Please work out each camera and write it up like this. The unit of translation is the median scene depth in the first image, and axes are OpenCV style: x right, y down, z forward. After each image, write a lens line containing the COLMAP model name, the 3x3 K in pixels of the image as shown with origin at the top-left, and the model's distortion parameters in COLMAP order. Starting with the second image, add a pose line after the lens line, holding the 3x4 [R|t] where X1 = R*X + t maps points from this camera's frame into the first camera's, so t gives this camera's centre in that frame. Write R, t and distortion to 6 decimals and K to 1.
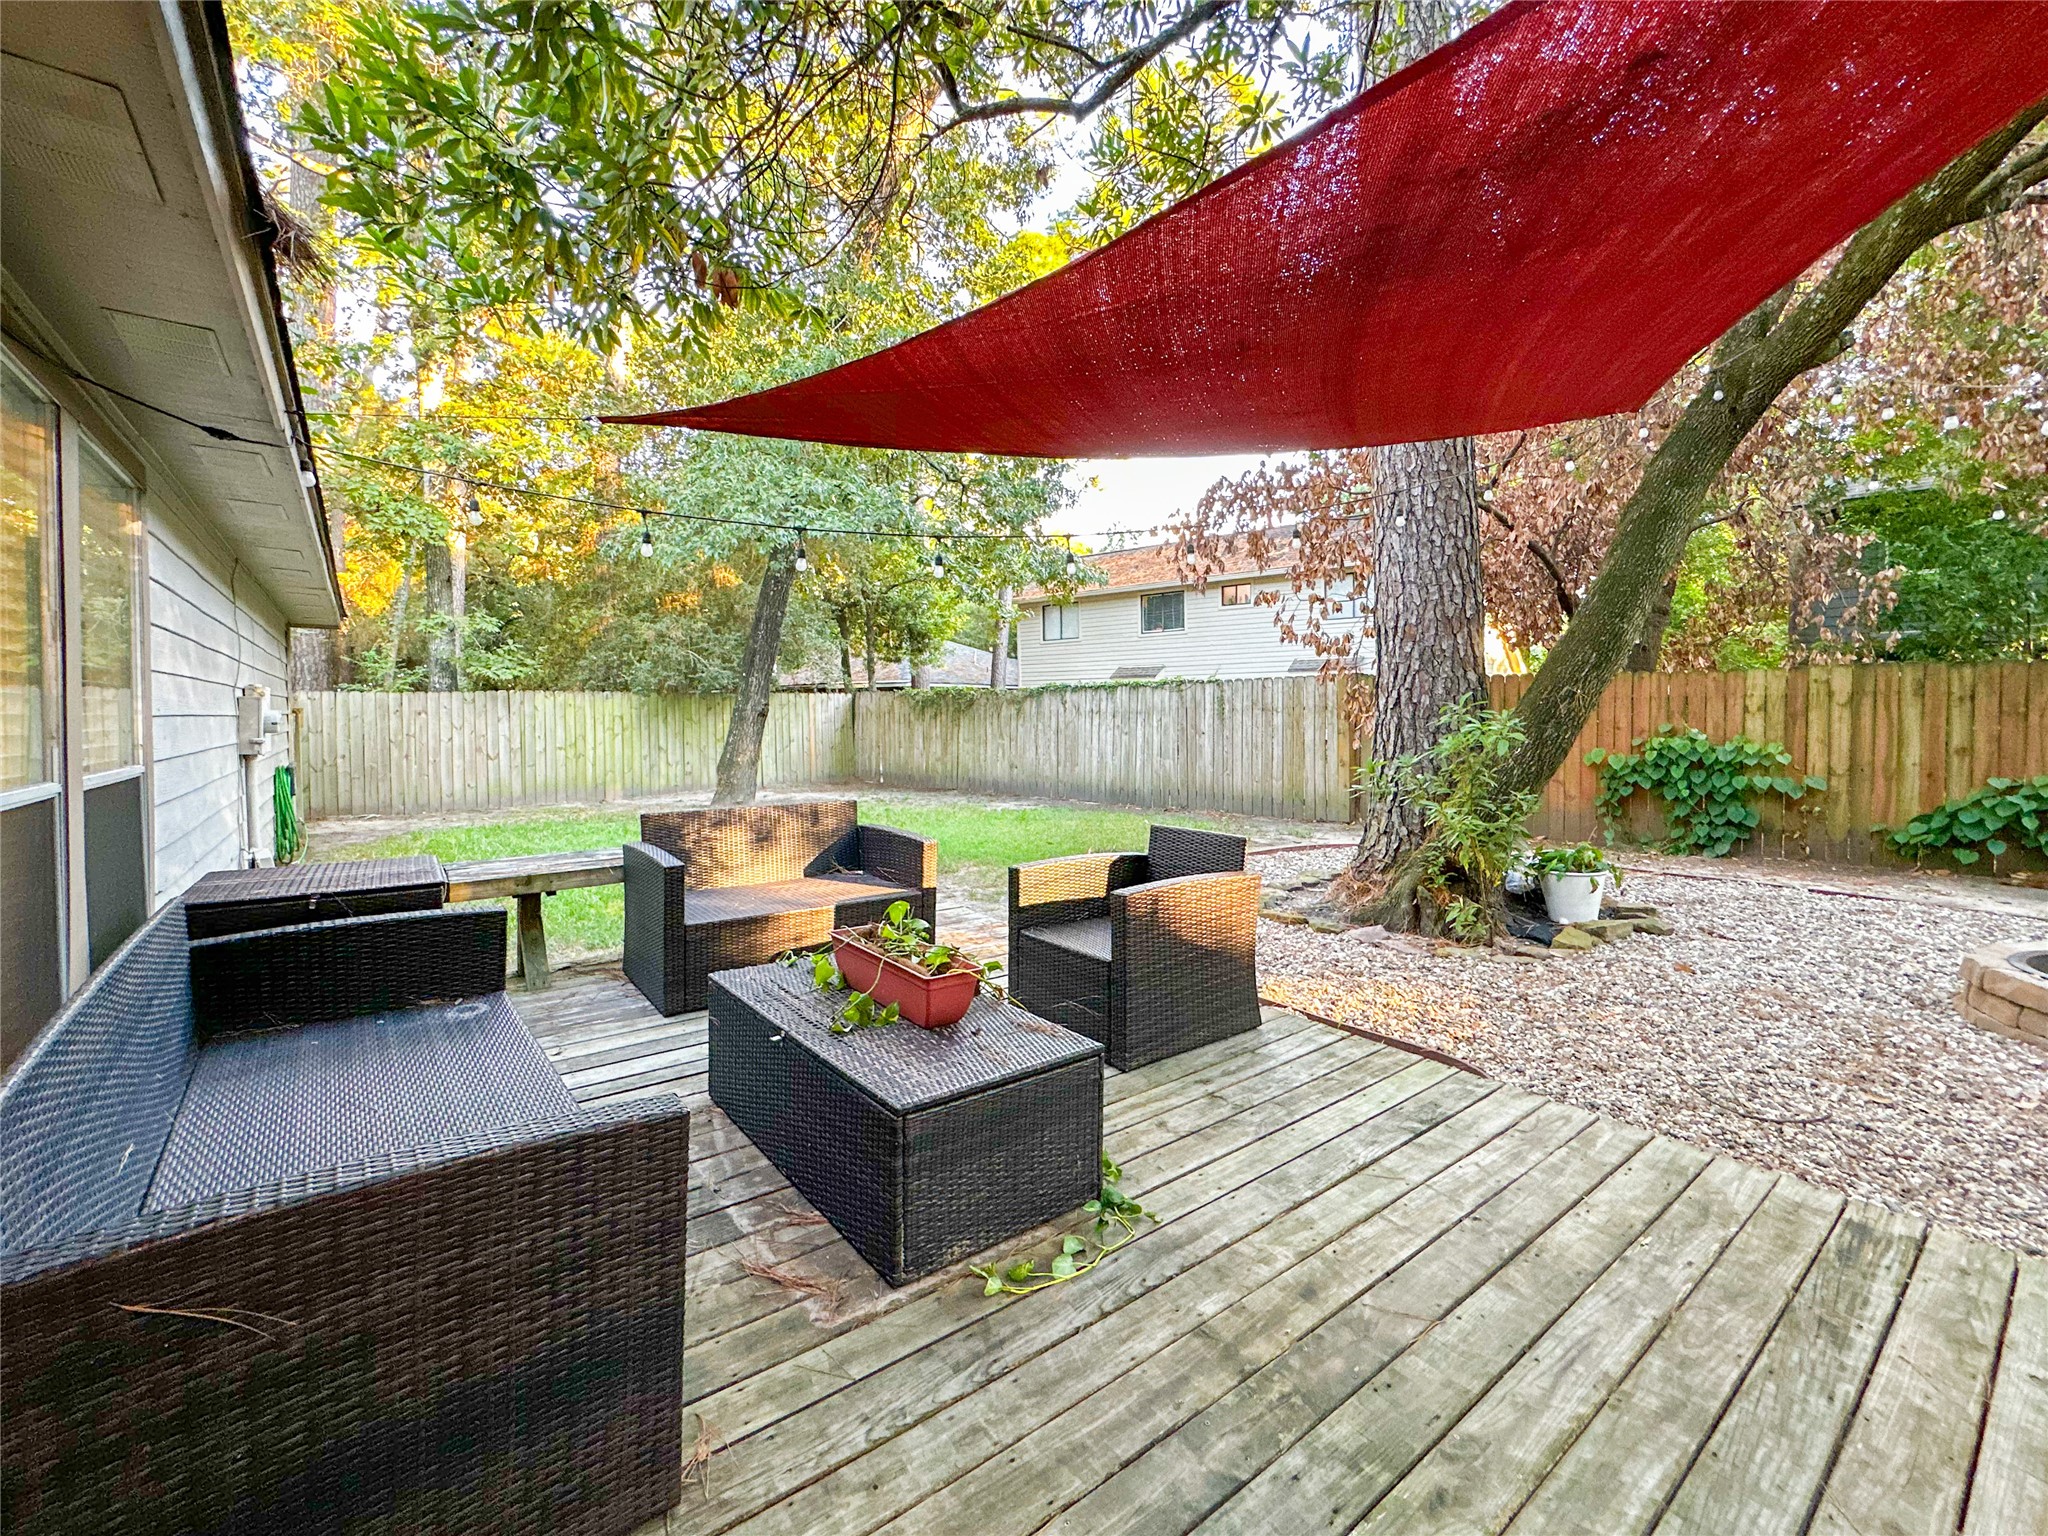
lens RADIAL K [[862.7, 0, 1026.2], [0, 862.7, 728.3], [0, 0, 1]] dist [0.000174, 0.000092]
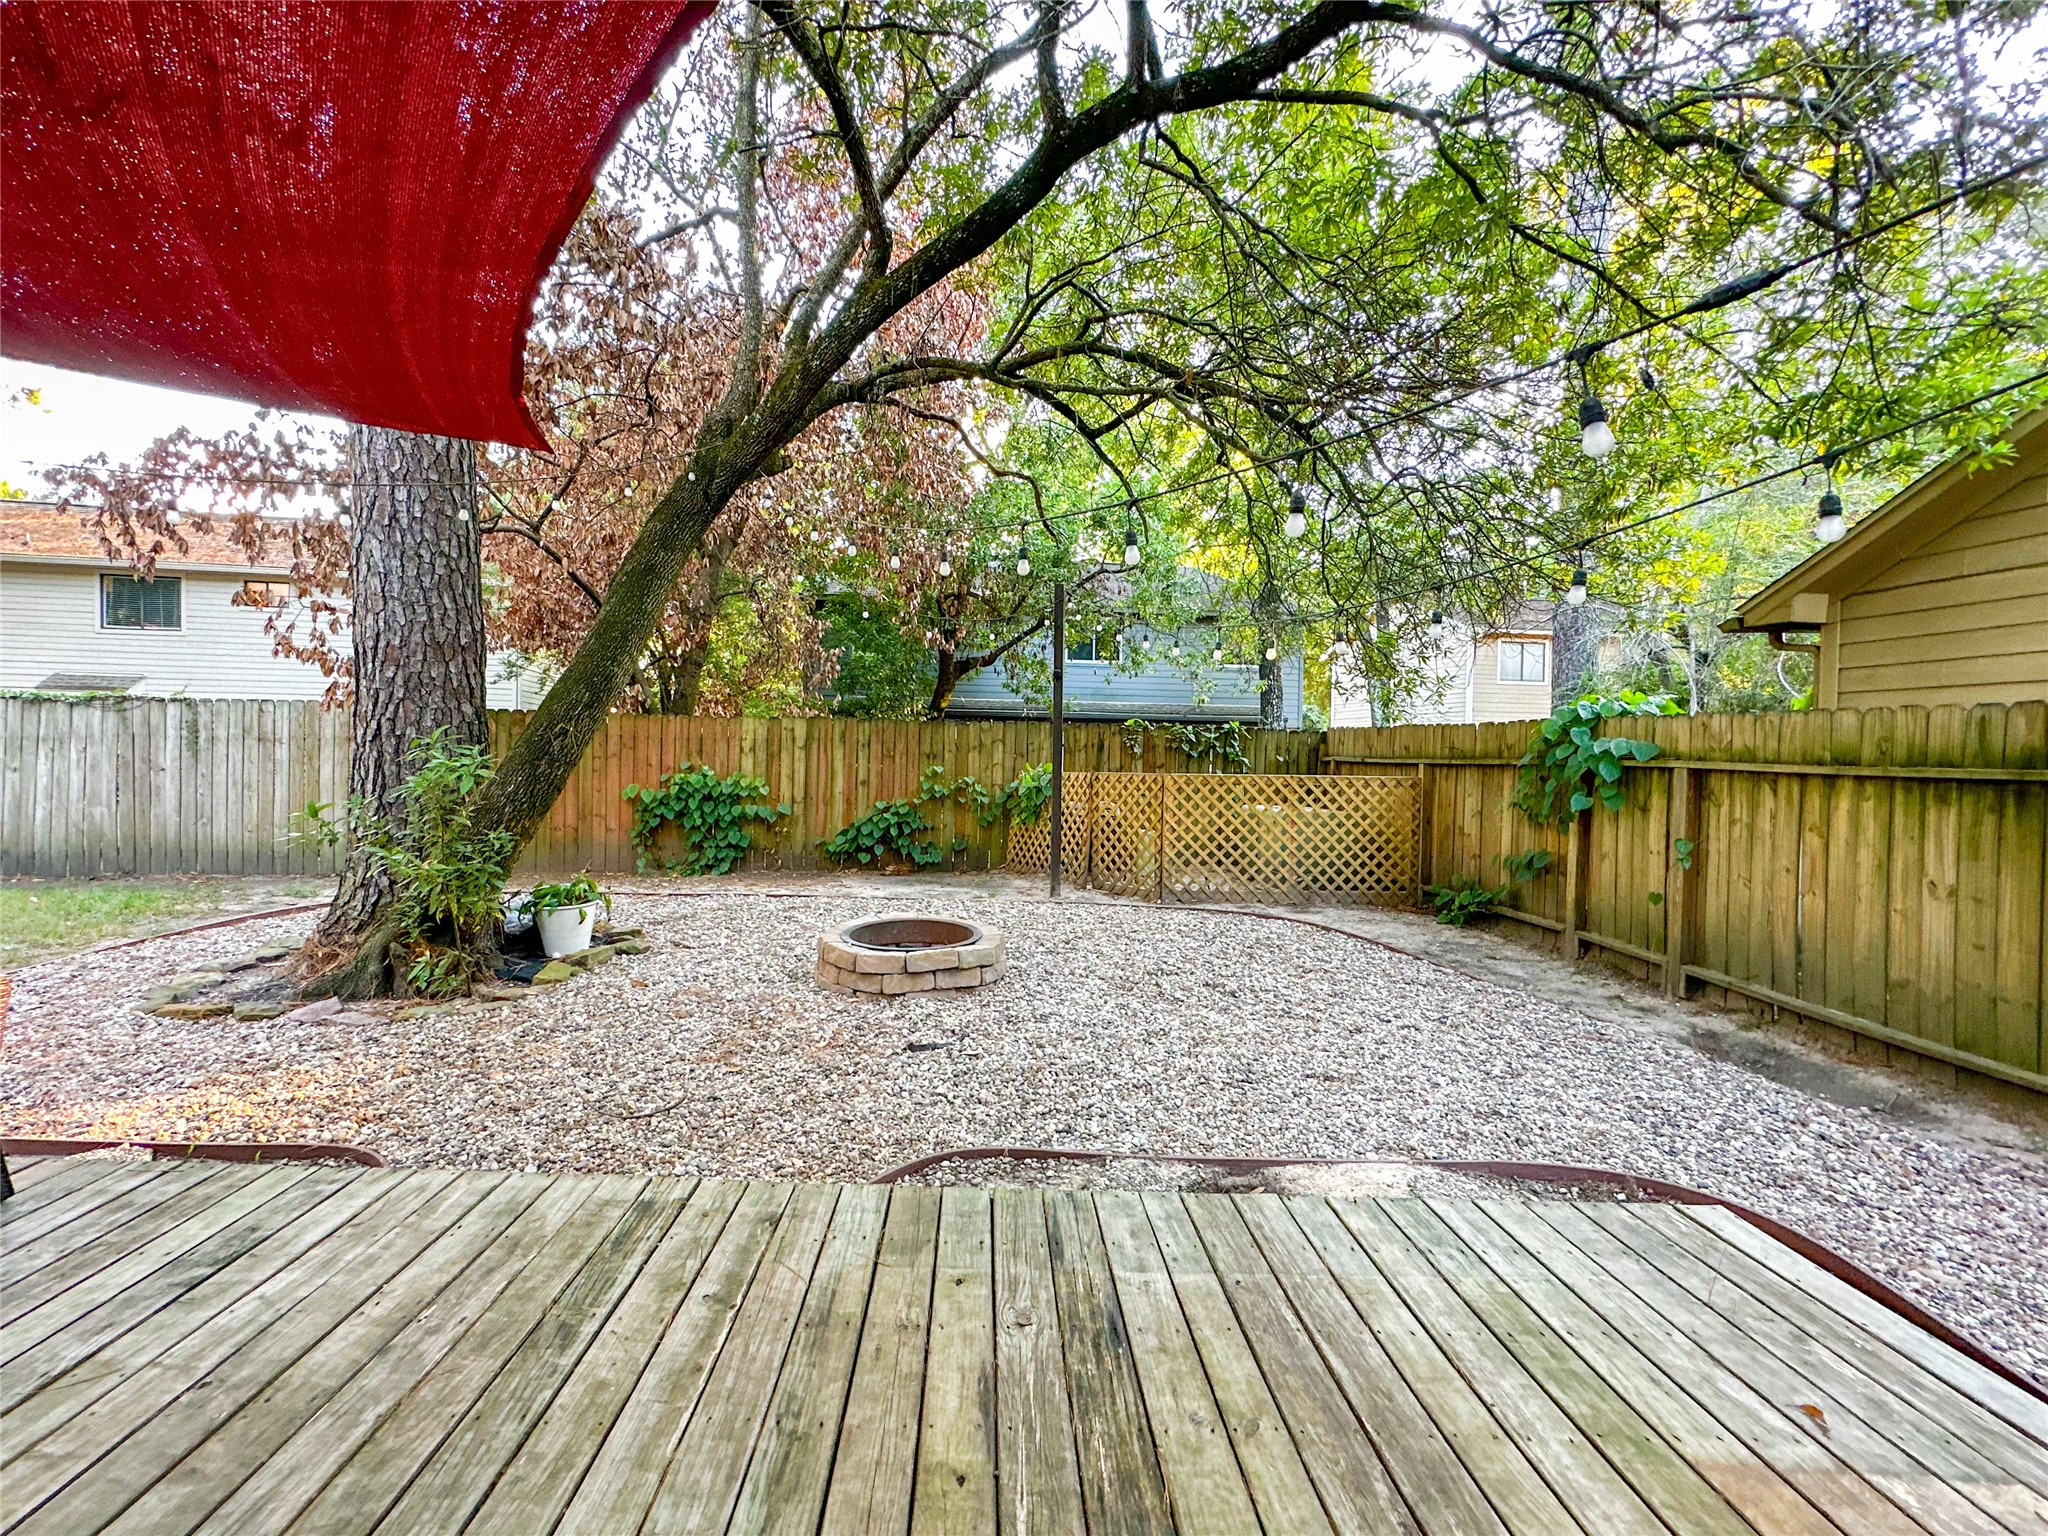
lens RADIAL K [[822.2, 0, 1024.0], [0, 822.2, 768.0], [0, 0, 1]] dist [-0.000746, 0.000003]
pose [[0.616732, 0.002450, 0.787169, 0.191823], [-0.005100, 0.999987, 0.000883, 0.000071], [-0.787157, -0.004559, 0.616736, -0.024866]]
